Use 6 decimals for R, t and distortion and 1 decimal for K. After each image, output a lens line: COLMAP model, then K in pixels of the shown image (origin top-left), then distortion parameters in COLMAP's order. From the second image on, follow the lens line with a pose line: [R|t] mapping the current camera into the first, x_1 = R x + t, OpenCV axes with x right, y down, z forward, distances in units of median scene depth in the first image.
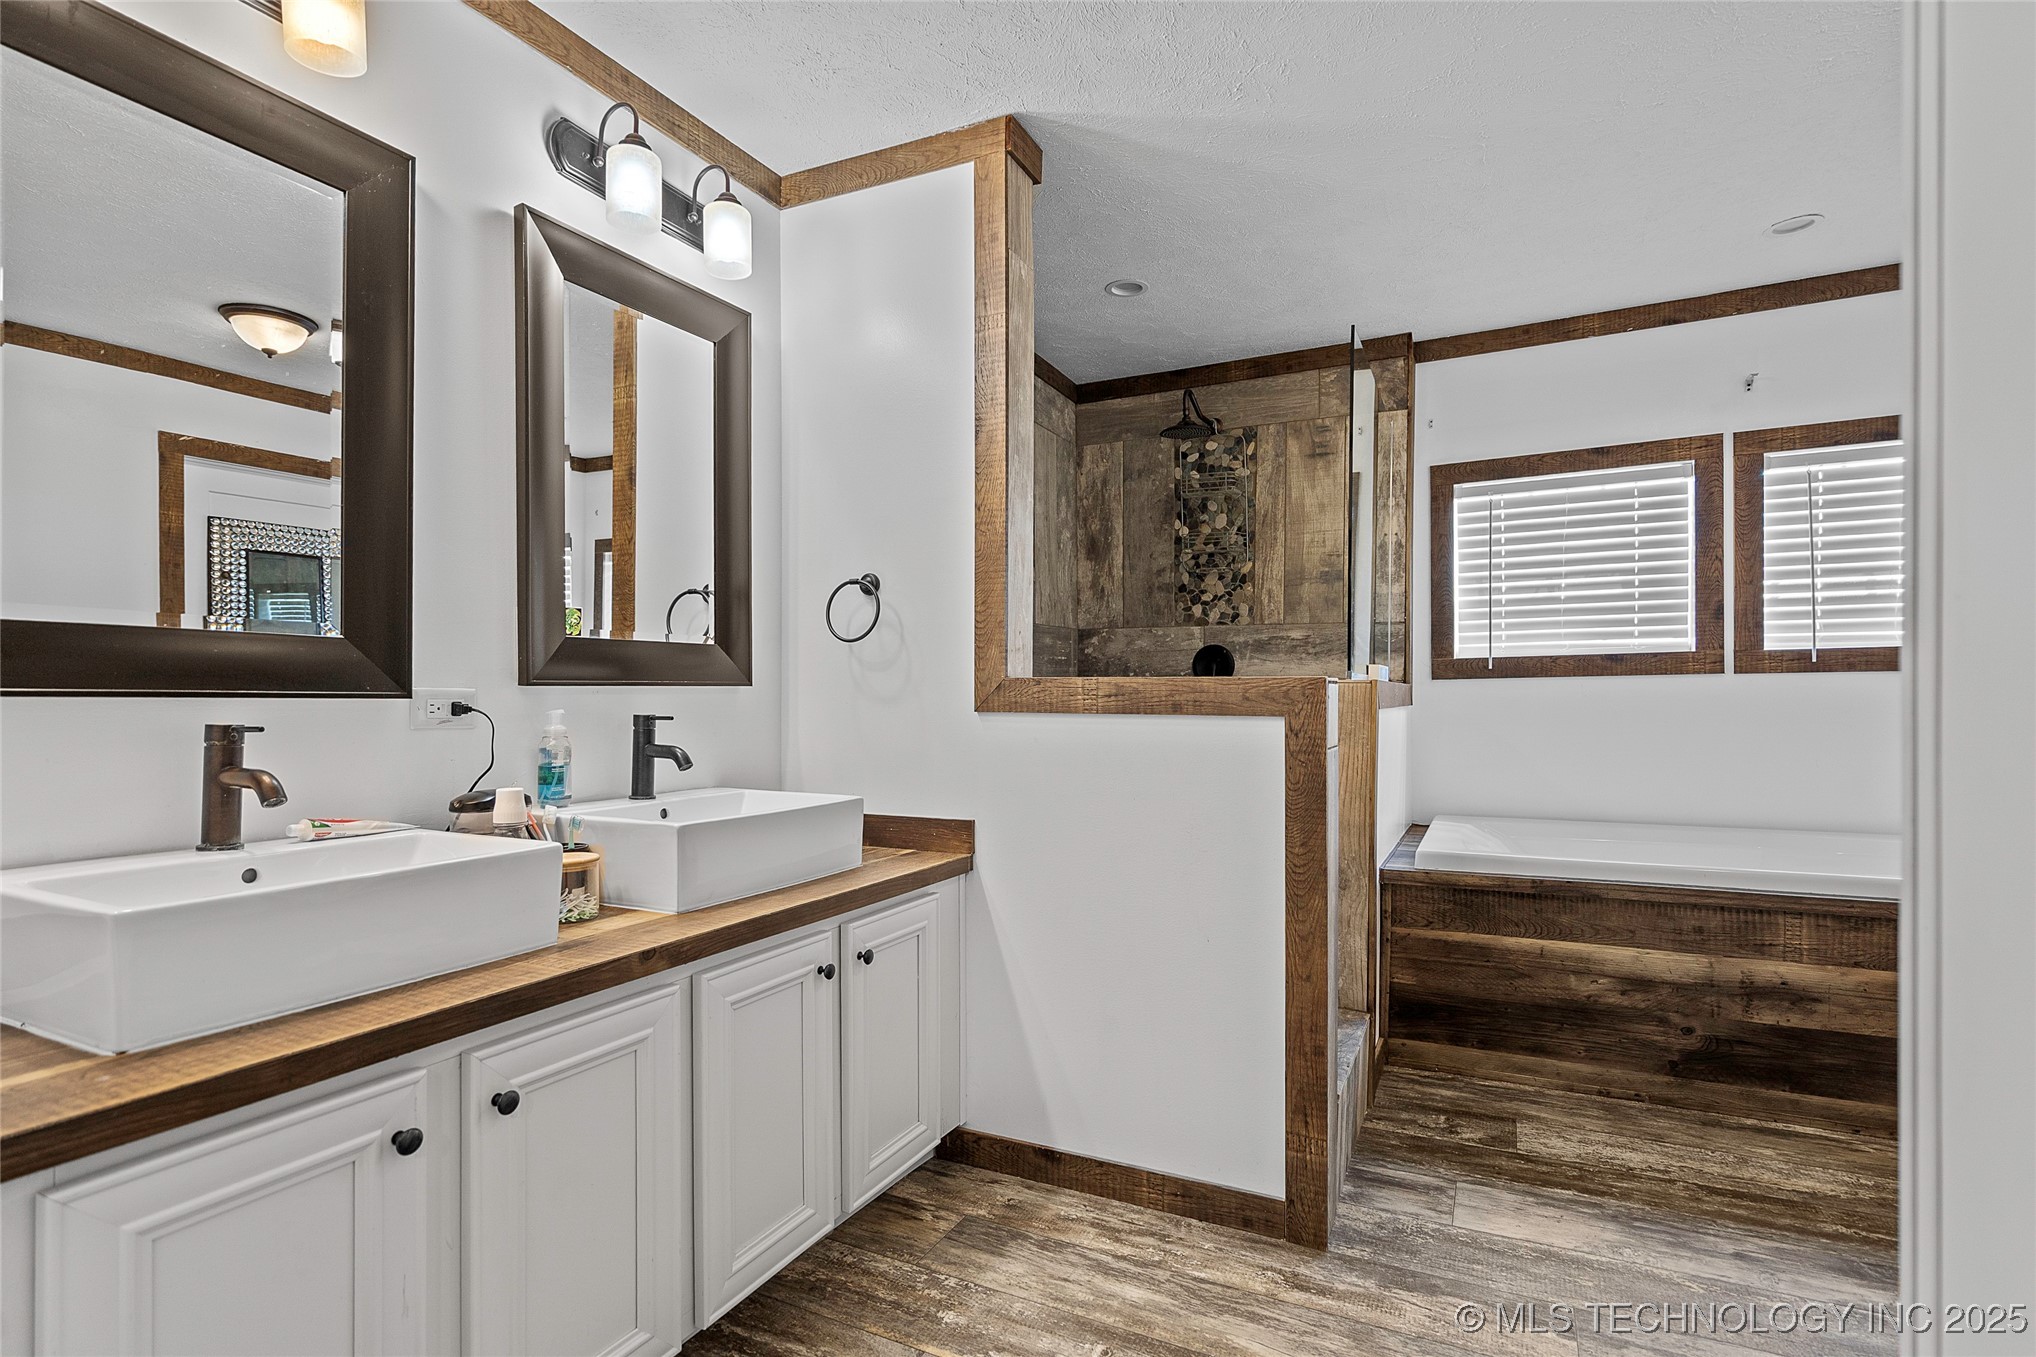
lens RADIAL K [[948.3, 0, 1017.0], [0, 948.3, 688.4], [0, 0, 1]] dist [0.000705, 0.001192]
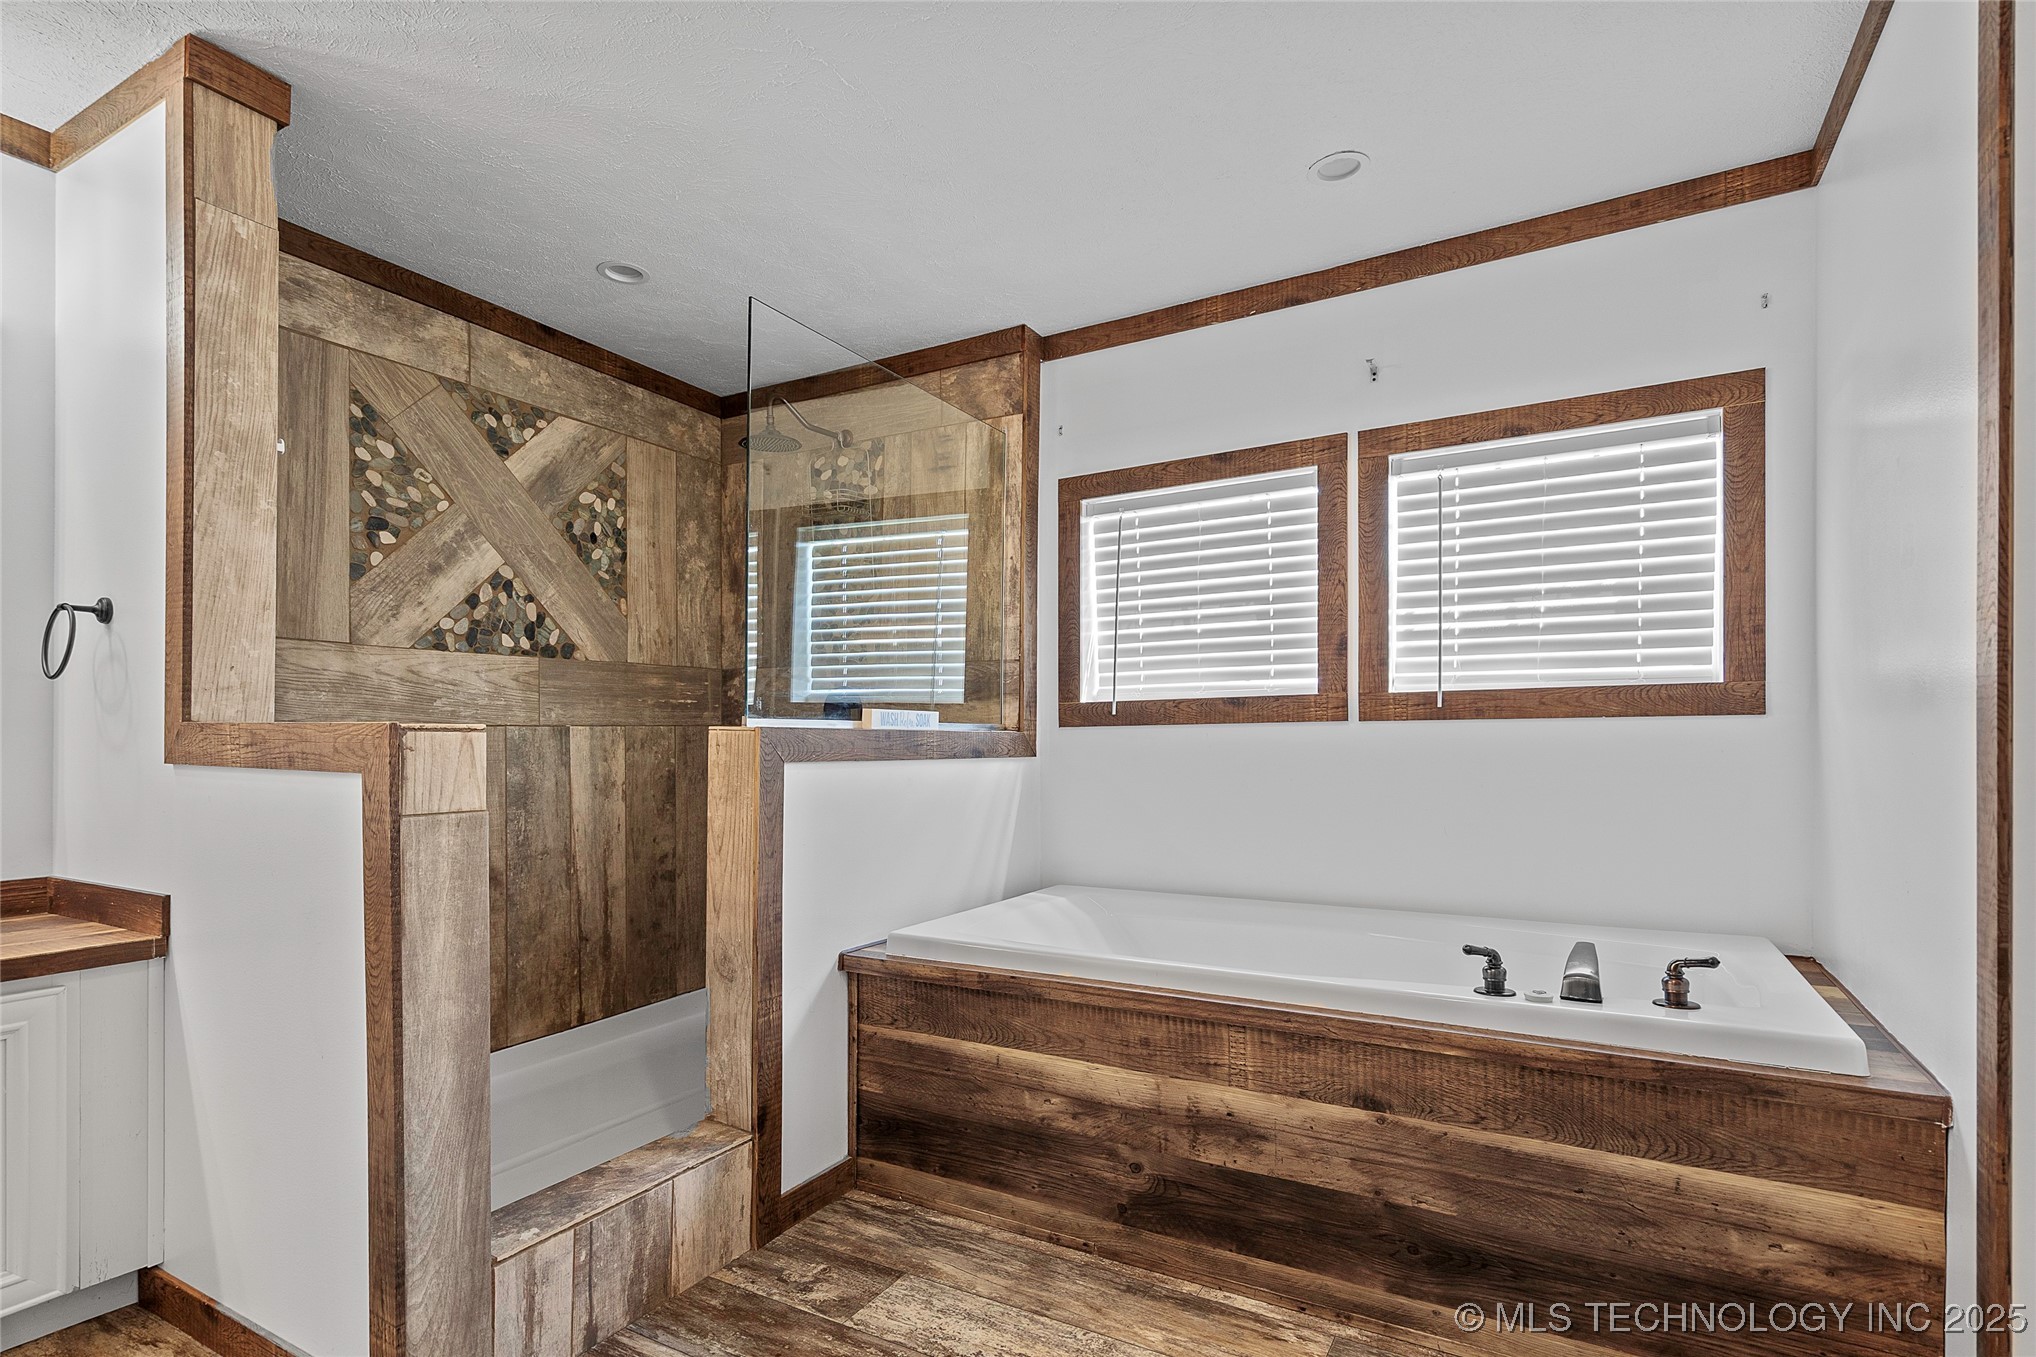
lens RADIAL K [[953.2, 0, 1017.5], [0, 953.2, 731.6], [0, 0, 1]] dist [-0.002370, 0.000145]
pose [[0.998426, 0.004119, -0.055942, 0.525253], [-0.004301, 0.999986, -0.003133, -0.002573], [0.055928, 0.003369, 0.998429, 0.156101]]
